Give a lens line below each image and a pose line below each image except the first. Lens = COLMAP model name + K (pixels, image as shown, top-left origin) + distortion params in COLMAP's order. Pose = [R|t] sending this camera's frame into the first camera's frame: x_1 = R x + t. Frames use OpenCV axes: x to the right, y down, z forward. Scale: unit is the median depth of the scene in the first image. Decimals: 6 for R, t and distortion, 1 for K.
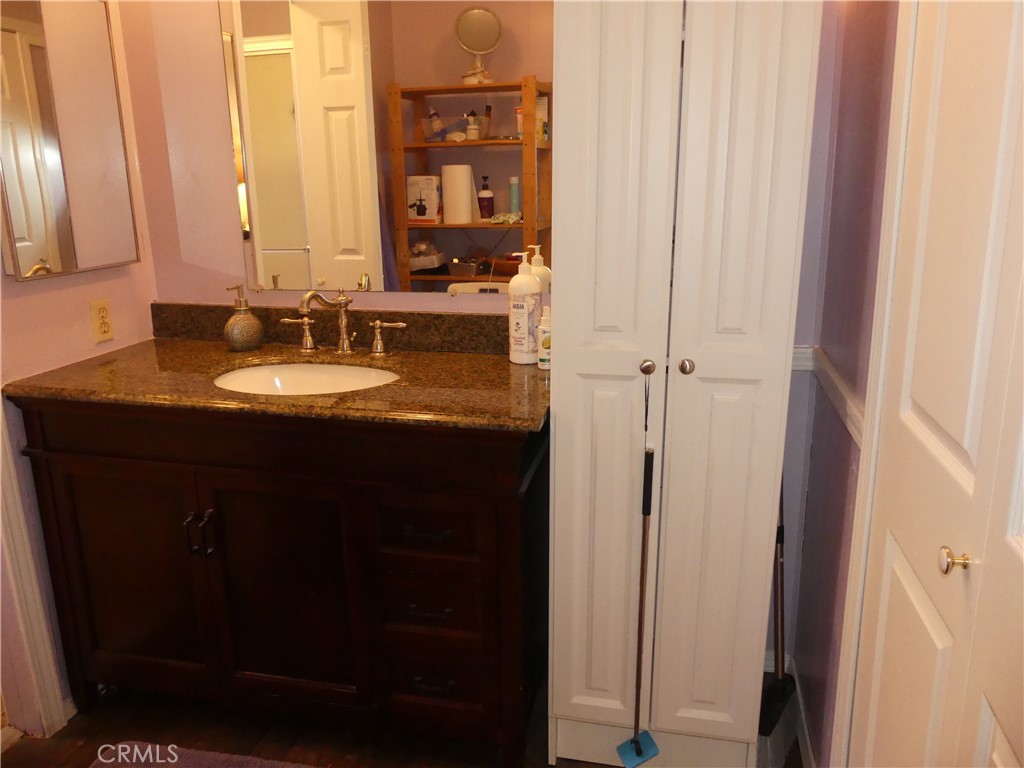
lens RADIAL K [[763.9, 0, 512.0], [0, 763.9, 384.0], [0, 0, 1]] dist [-0.017081, -0.005925]
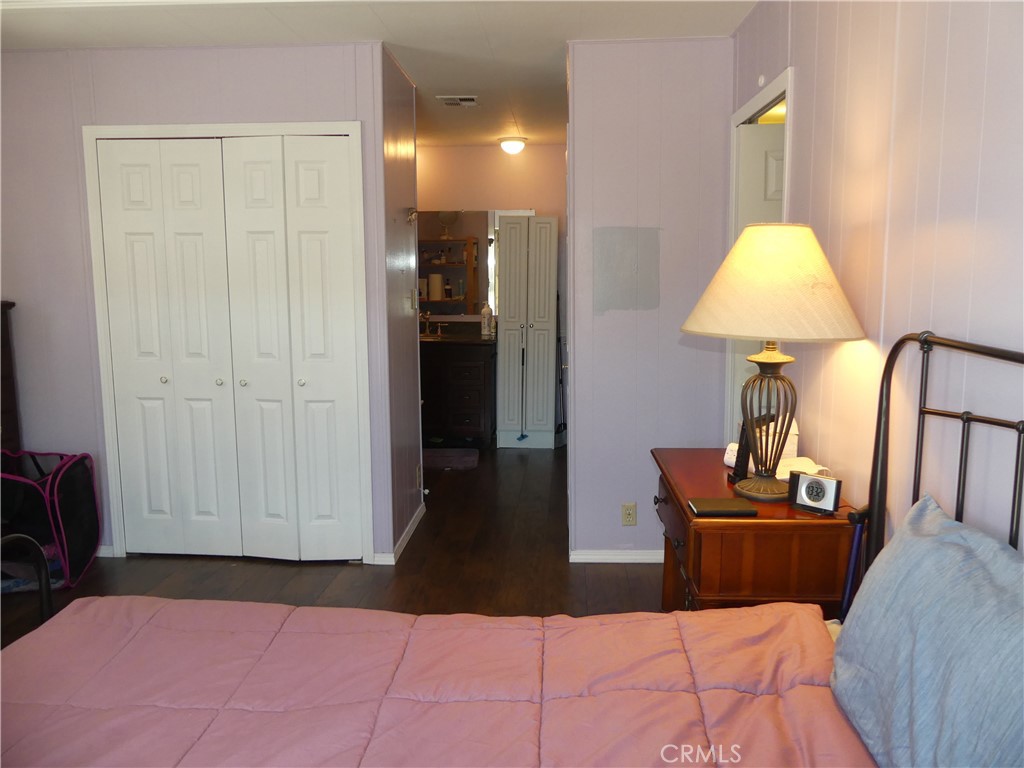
lens RADIAL K [[763.9, 0, 512.0], [0, 763.9, 384.0], [0, 0, 1]] dist [-0.017081, -0.005925]
pose [[0.988204, -0.012422, 0.152641, -0.197342], [0.031568, 0.991823, -0.123655, 0.309423], [-0.149857, 0.127014, 0.980515, -1.161505]]
